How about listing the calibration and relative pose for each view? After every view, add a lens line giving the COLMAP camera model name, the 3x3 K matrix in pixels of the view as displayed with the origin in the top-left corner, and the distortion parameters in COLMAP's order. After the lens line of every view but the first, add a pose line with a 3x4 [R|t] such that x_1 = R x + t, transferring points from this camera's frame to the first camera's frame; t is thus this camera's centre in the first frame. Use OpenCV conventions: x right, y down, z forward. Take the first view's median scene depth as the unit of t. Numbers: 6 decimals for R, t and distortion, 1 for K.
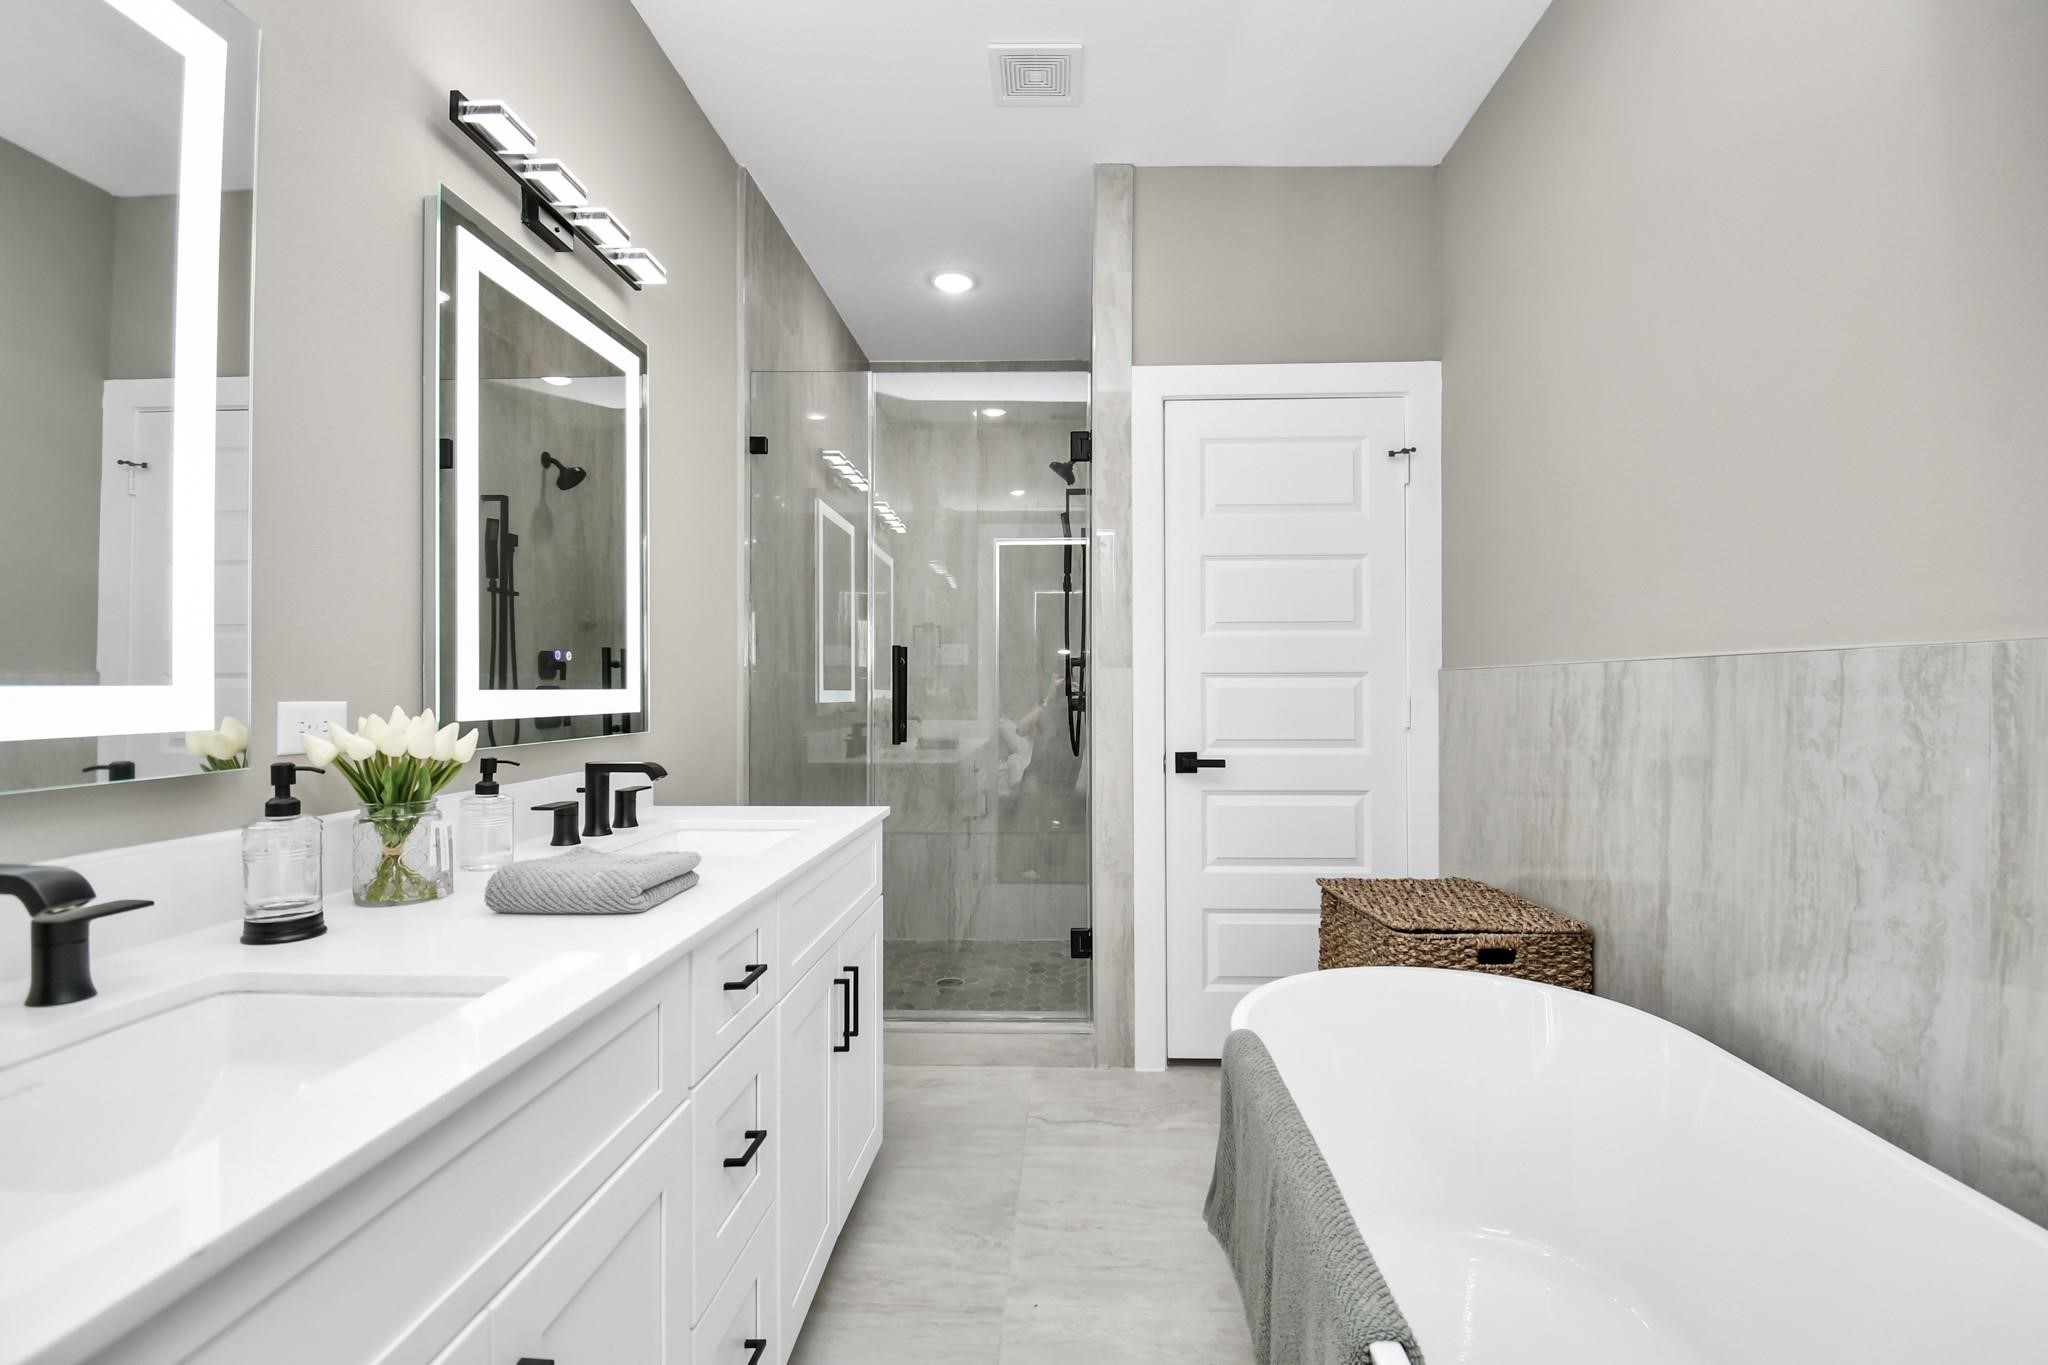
lens RADIAL K [[959.9, 0, 1016.9], [0, 959.9, 679.4], [0, 0, 1]] dist [0.000800, -0.000058]
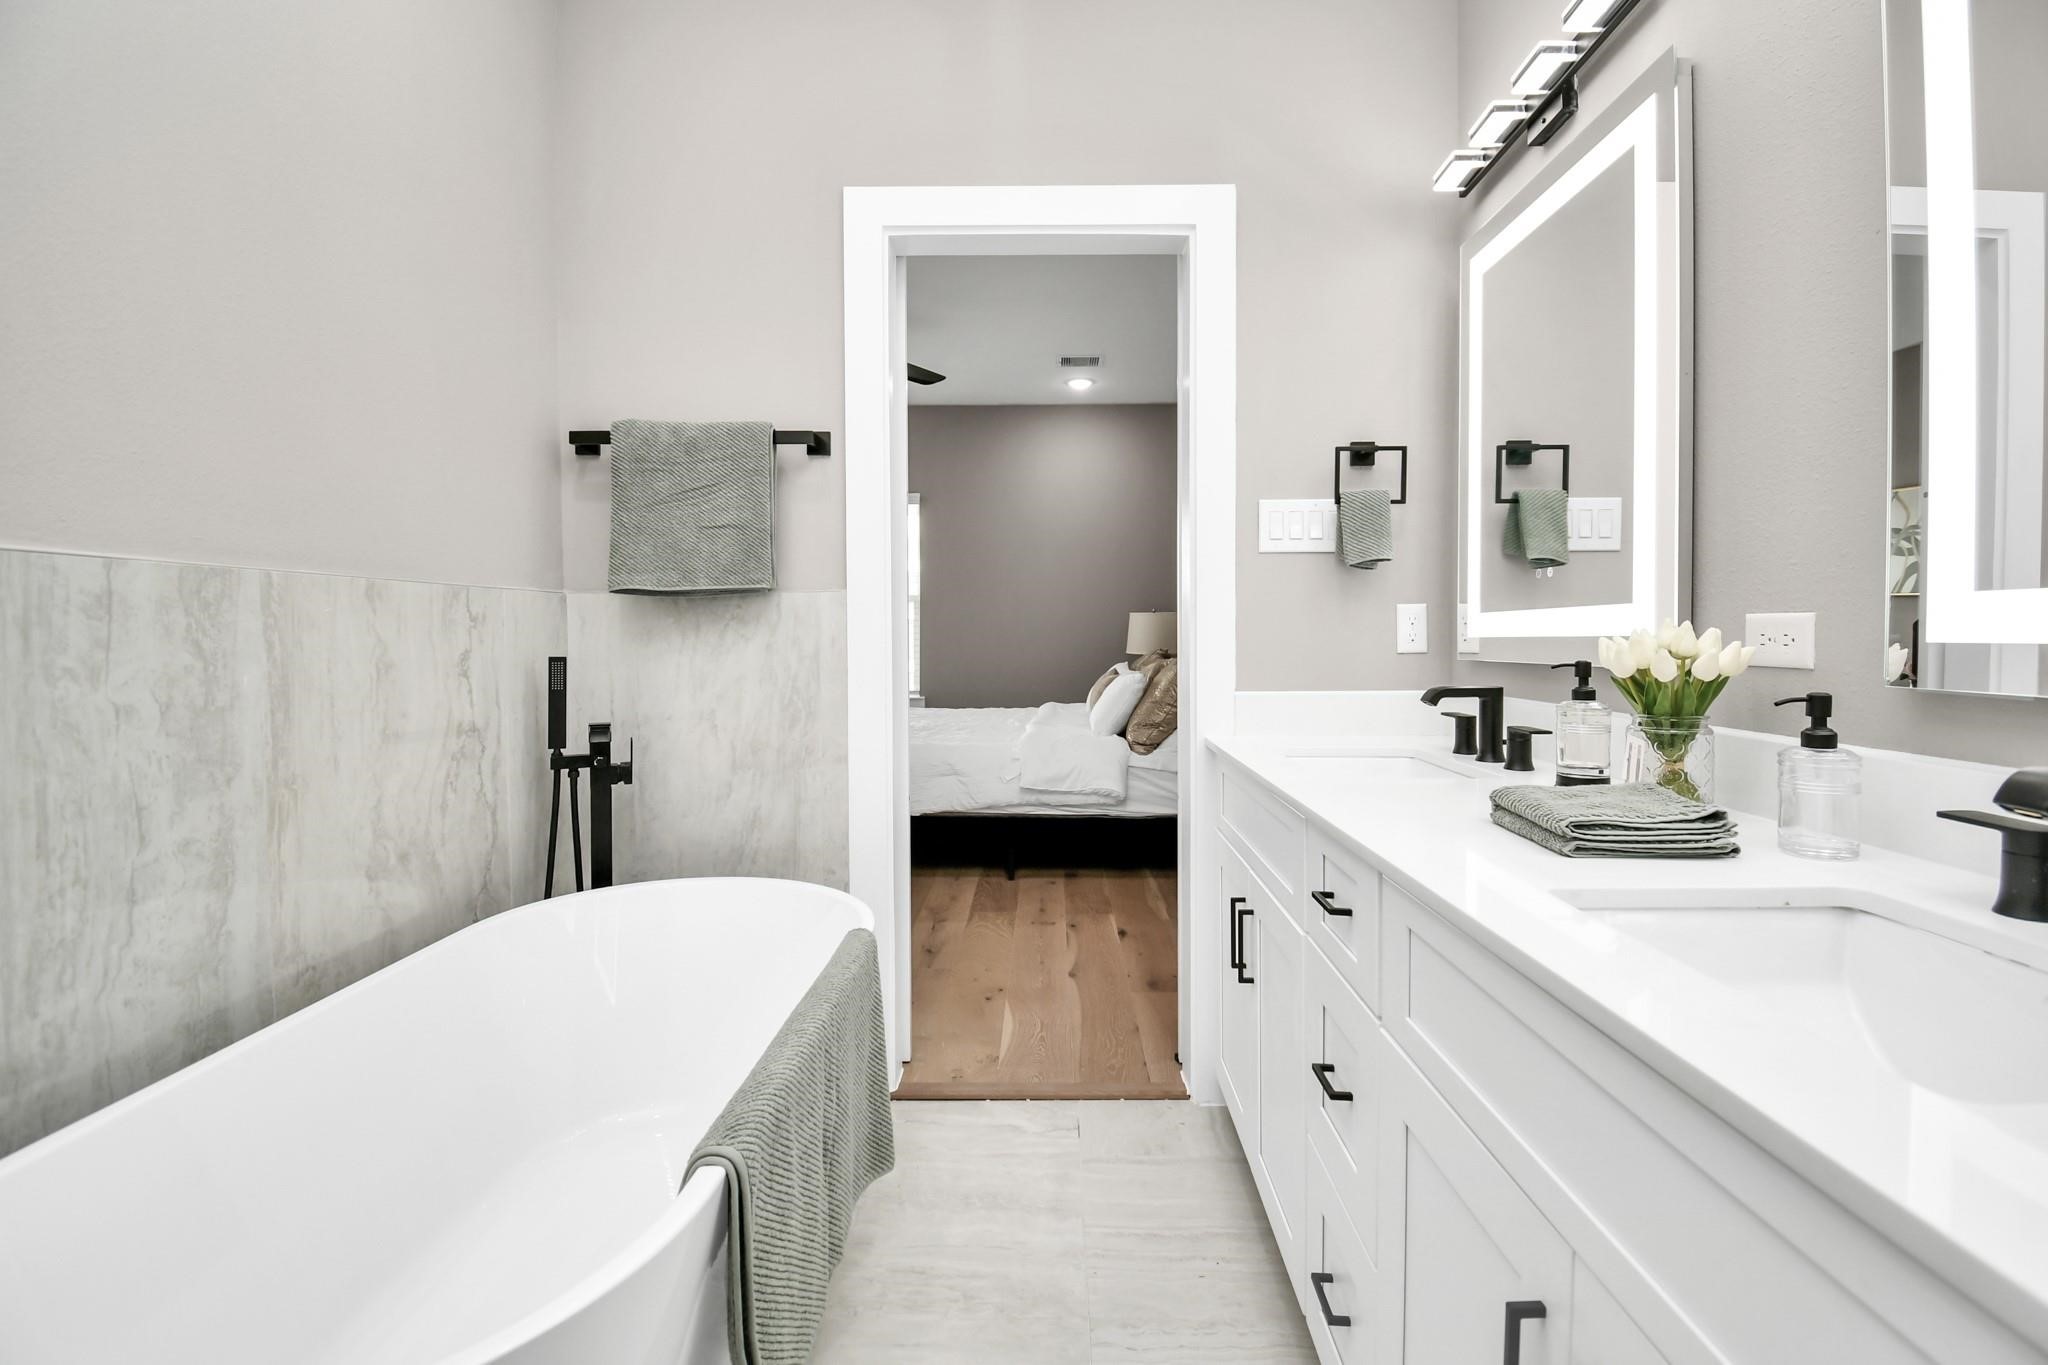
lens RADIAL K [[959.9, 0, 1032.6], [0, 959.9, 676.8], [0, 0, 1]] dist [0.000800, -0.000058]
pose [[-0.999334, 0.004356, -0.036228, 0.081288], [0.003034, 0.999330, 0.036469, 0.047868], [0.036362, 0.036335, -0.998678, 1.990902]]
